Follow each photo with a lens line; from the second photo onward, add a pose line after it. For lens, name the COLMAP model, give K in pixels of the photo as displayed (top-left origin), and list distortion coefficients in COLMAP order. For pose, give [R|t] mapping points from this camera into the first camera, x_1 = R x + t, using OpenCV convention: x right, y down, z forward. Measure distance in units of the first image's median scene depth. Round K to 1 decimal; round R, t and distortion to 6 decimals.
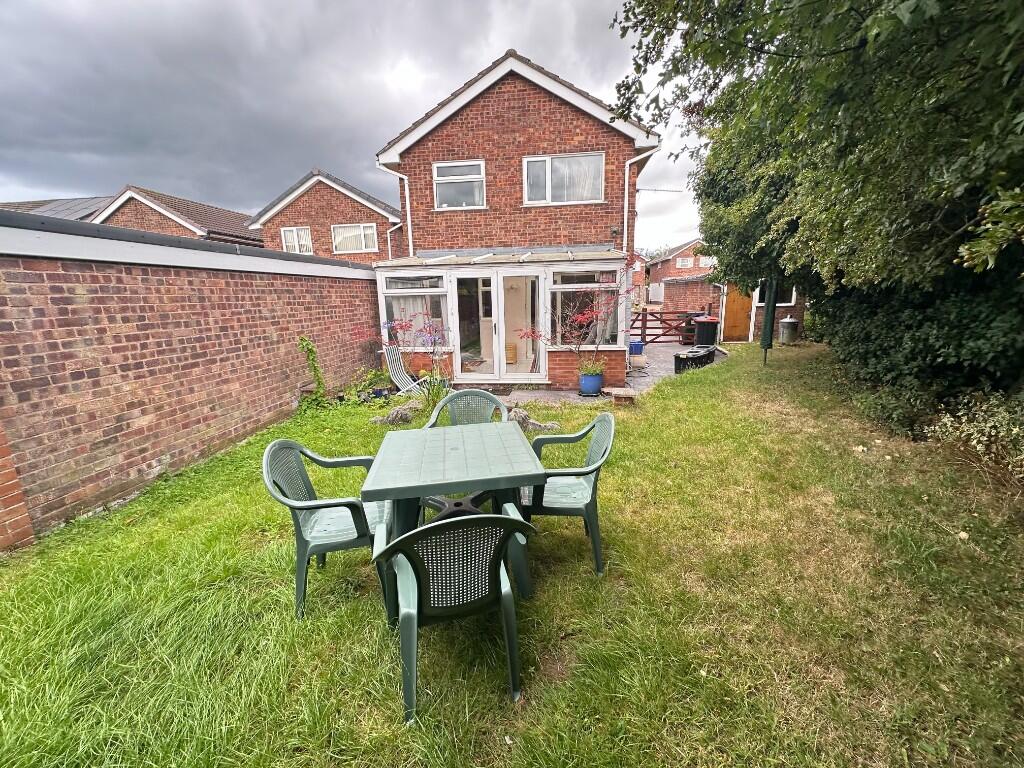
lens RADIAL K [[411.1, 0, 512.9], [0, 411.1, 385.5], [0, 0, 1]] dist [0.001211, 0.000138]
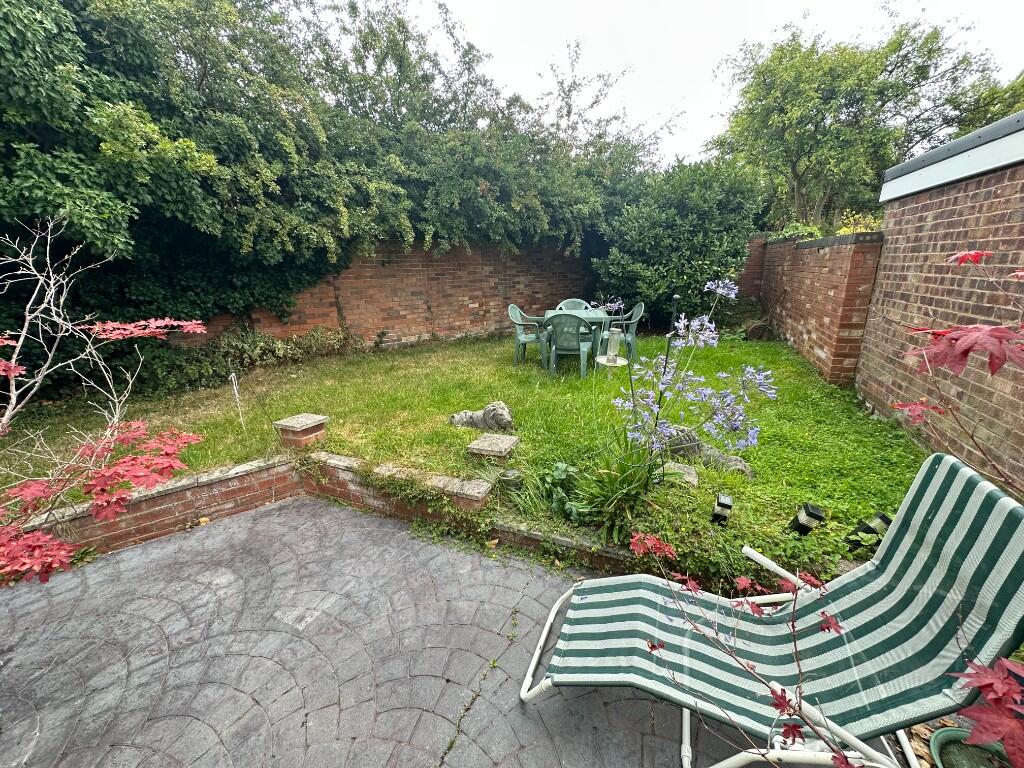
lens RADIAL K [[411.1, 0, 514.2], [0, 411.1, 385.6], [0, 0, 1]] dist [0.001211, 0.000138]
pose [[-0.961132, -0.025170, 0.274940, -0.241820], [0.111007, 0.876567, 0.468304, -0.339917], [-0.252791, 0.480622, -0.839702, 1.724716]]
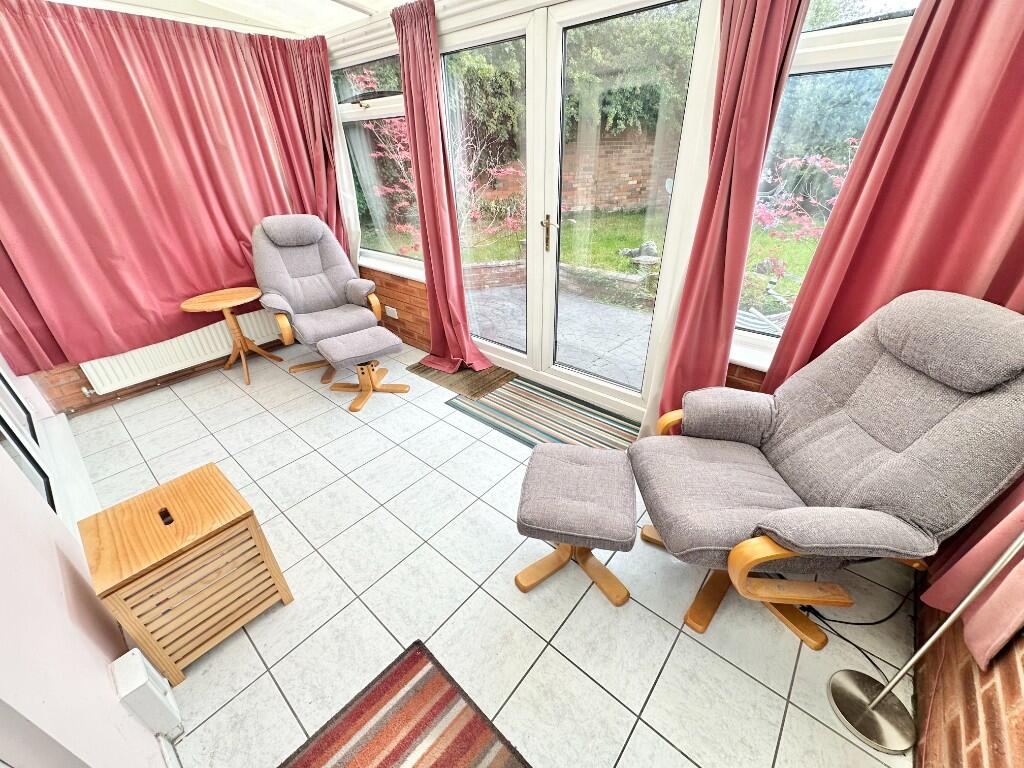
lens RADIAL K [[411.1, 0, 511.8], [0, 411.1, 383.3], [0, 0, 1]] dist [0.001211, 0.000138]
pose [[-0.824896, -0.244219, 0.509807, -0.385721], [0.161485, 0.762470, 0.626547, -0.461708], [-0.541728, 0.599163, -0.589521, 2.299893]]
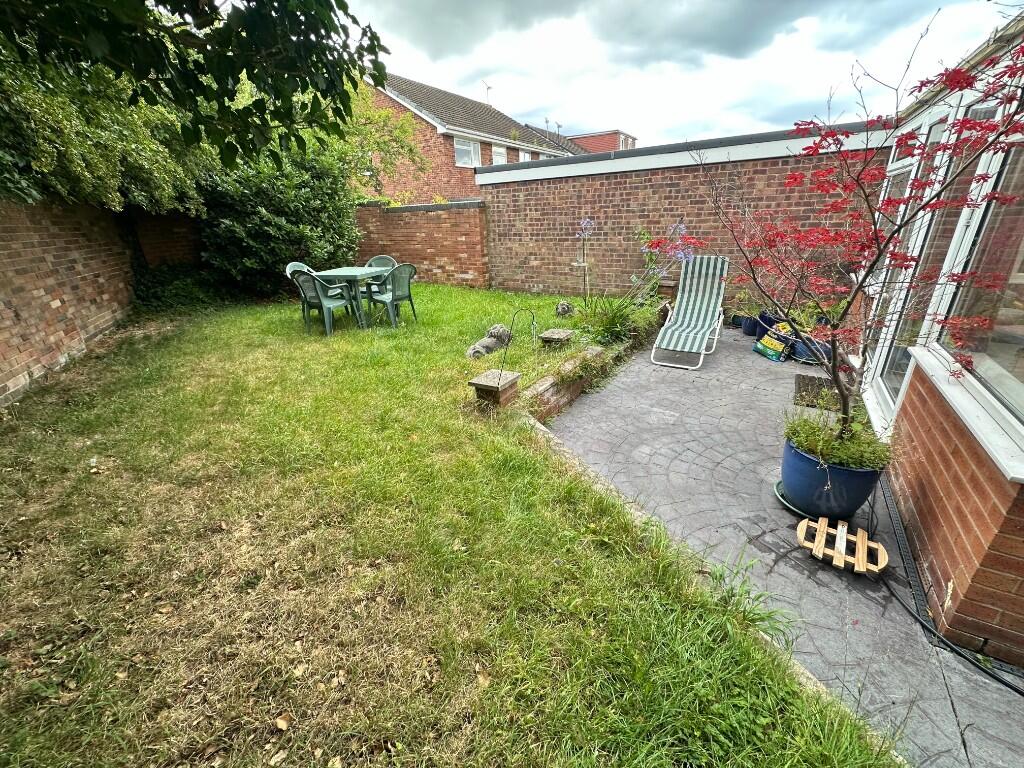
lens RADIAL K [[411.1, 0, 511.7], [0, 411.1, 384.2], [0, 0, 1]] dist [0.001211, 0.000138]
pose [[-0.436666, 0.386371, -0.812429, 0.884636], [-0.141986, 0.862158, 0.486337, -0.314683], [0.888349, 0.327720, -0.321615, 1.479378]]
